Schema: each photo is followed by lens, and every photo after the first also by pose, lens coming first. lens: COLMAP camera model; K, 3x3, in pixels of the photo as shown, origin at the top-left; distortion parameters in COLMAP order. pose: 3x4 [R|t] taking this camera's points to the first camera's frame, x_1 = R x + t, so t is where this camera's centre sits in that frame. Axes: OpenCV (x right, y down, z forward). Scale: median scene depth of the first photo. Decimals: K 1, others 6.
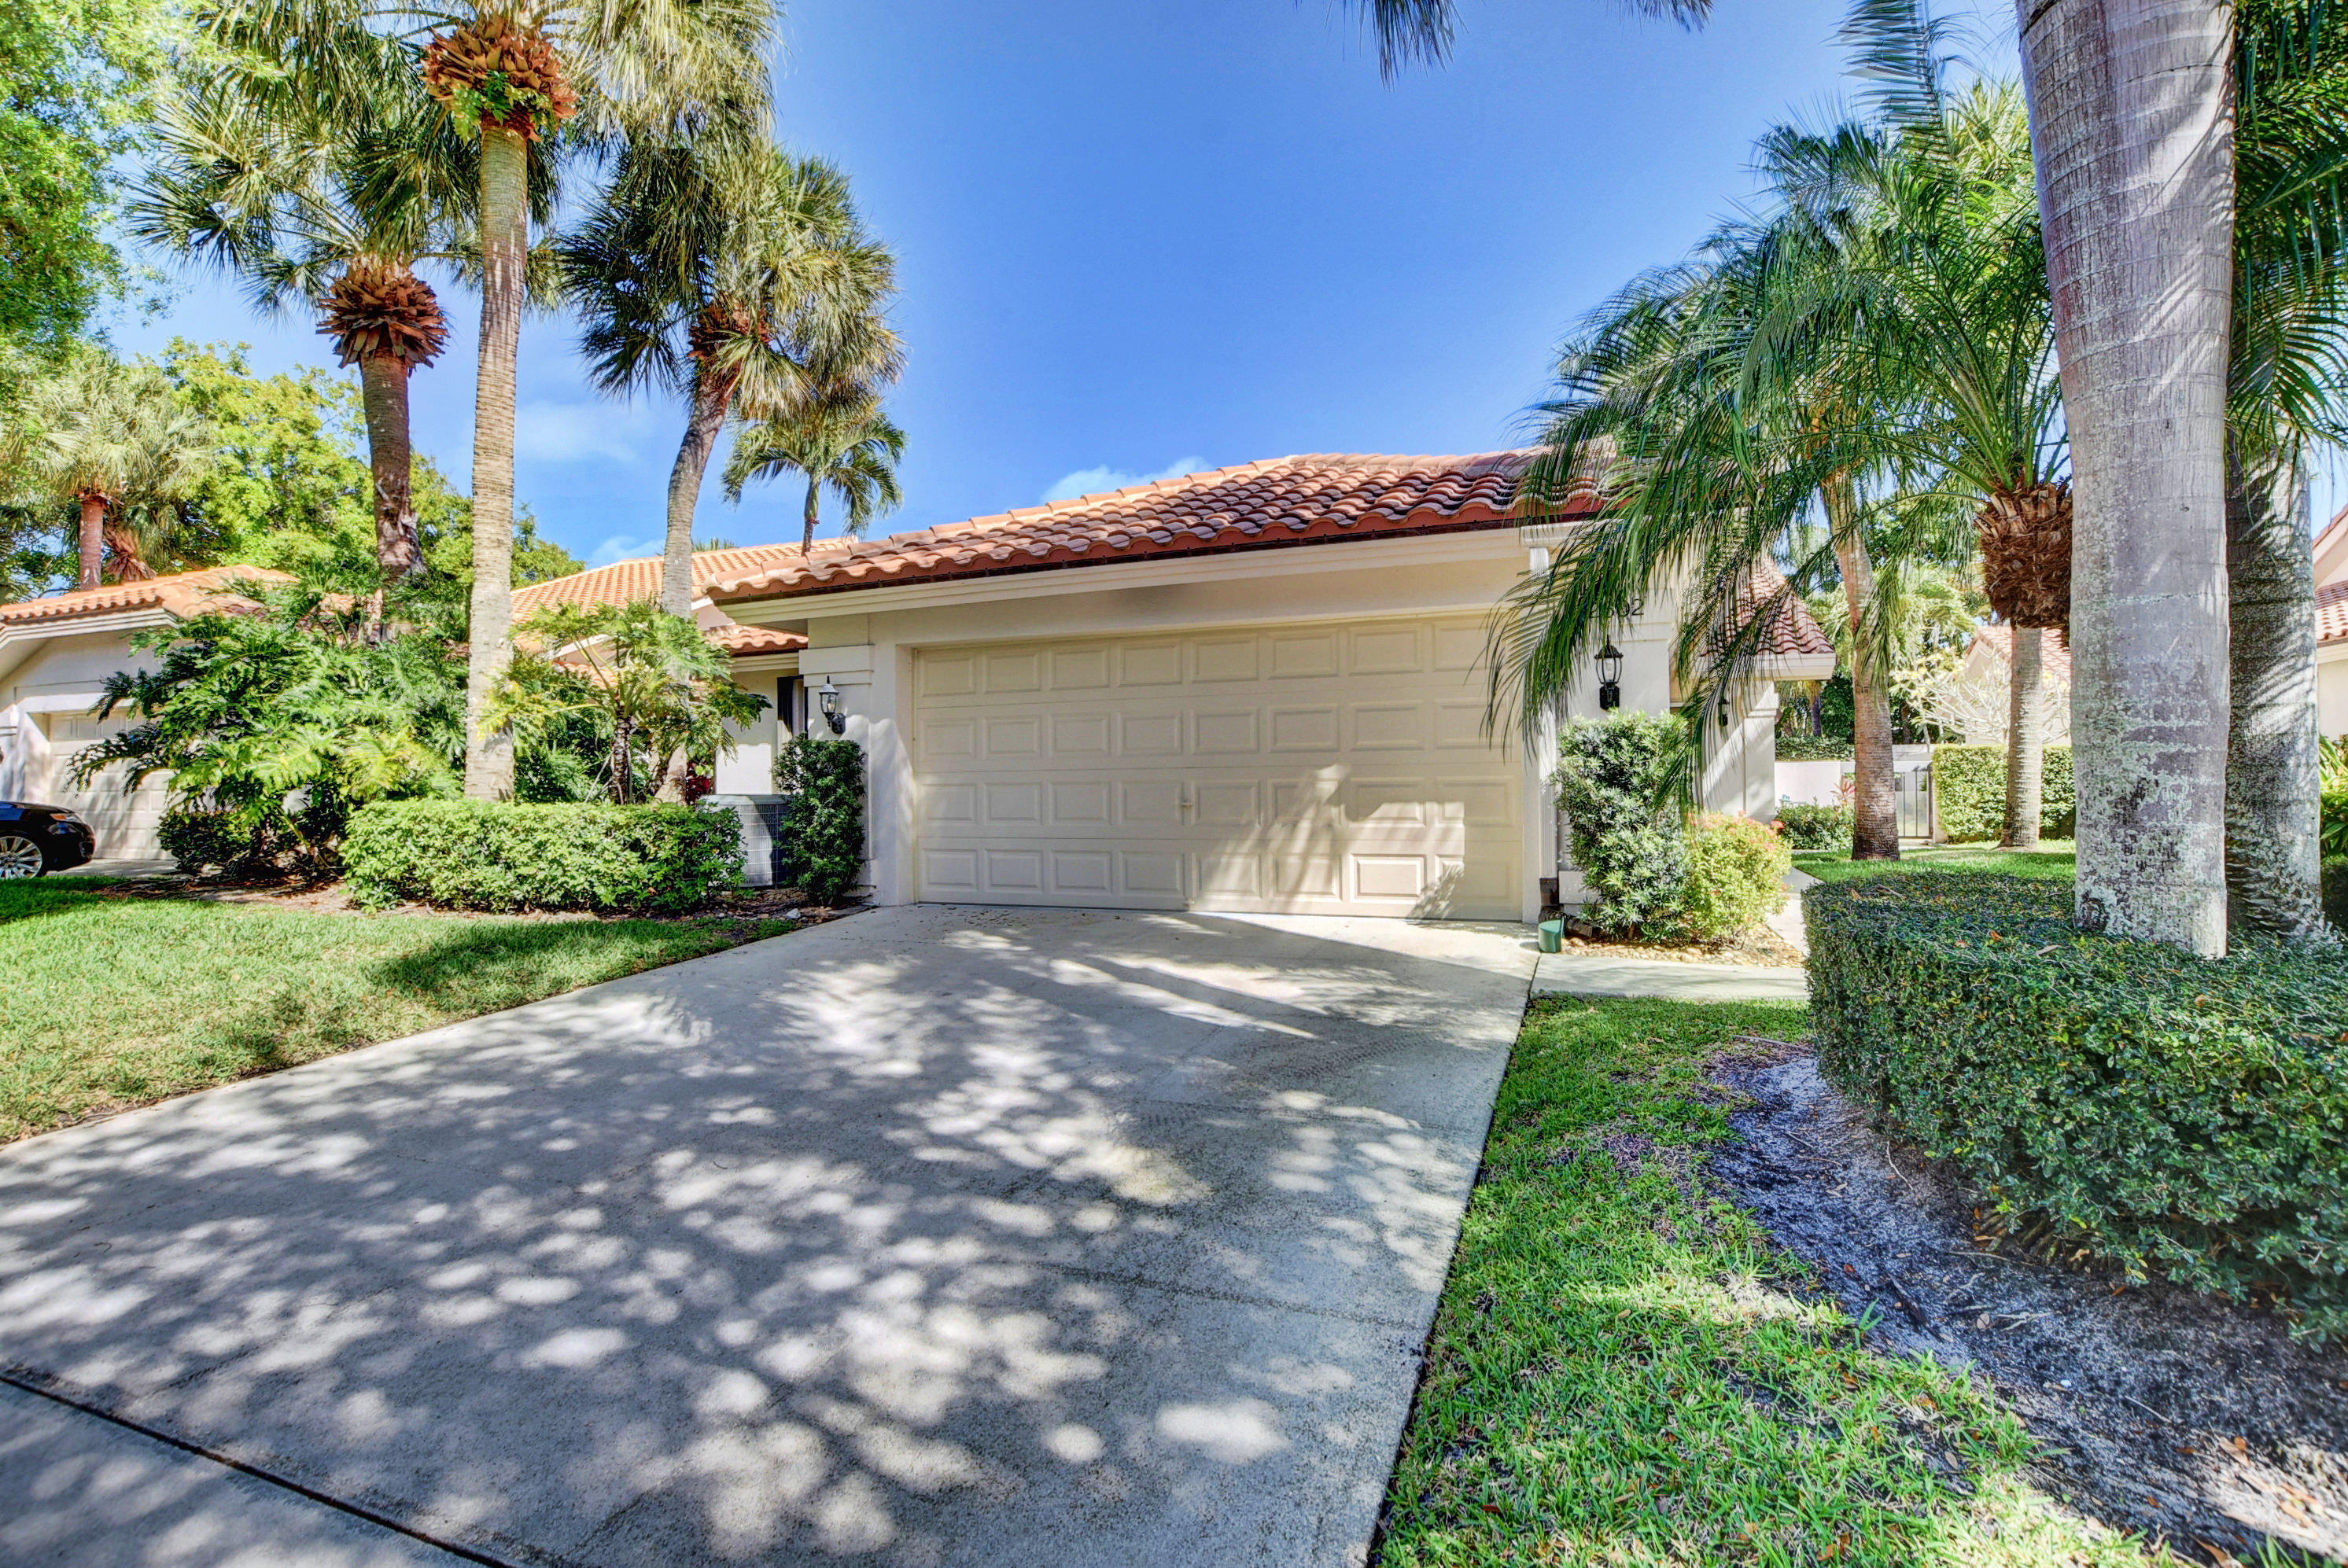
lens RADIAL K [[1083.4, 0, 1174.8], [0, 1083.4, 785.0], [0, 0, 1]] dist [-0.021991, 0.001788]
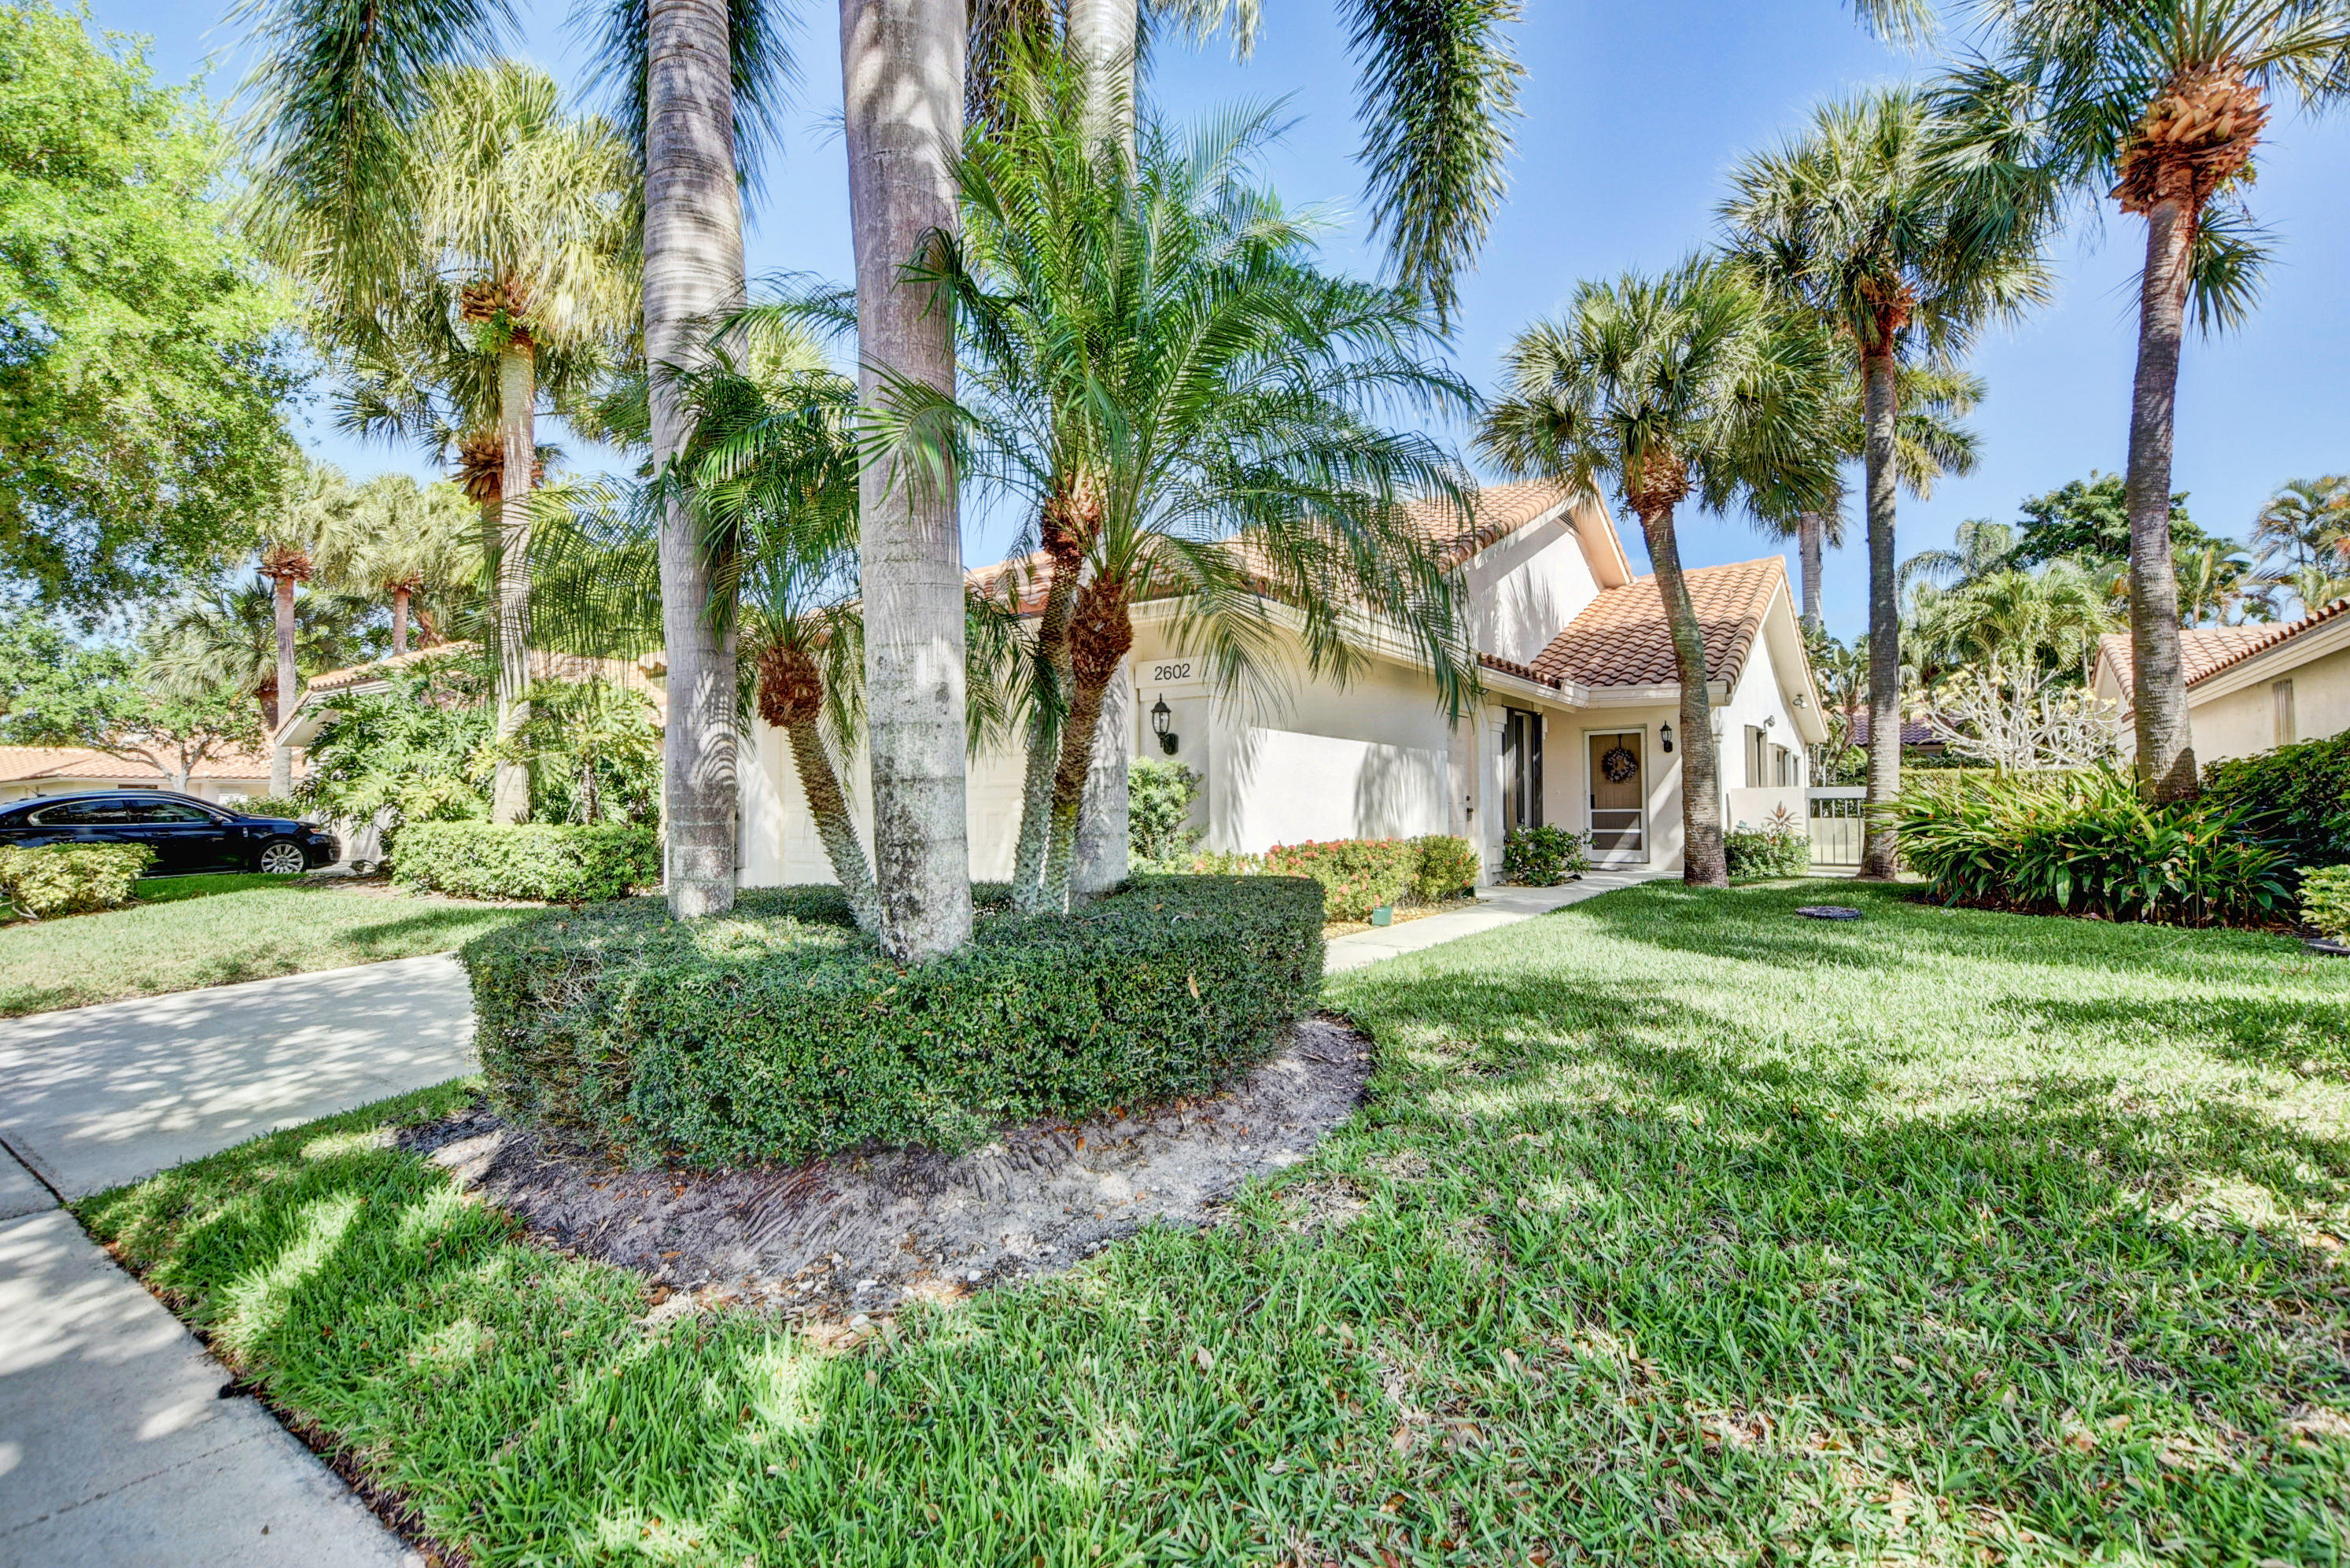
lens RADIAL K [[1075.5, 0, 1173.6], [0, 1075.5, 789.2], [0, 0, 1]] dist [-0.022302, 0.000617]
pose [[0.973907, -0.001340, -0.226945, 0.581255], [-0.002260, 0.999876, -0.015599, -0.009047], [0.226938, 0.015705, 0.973783, -0.172507]]
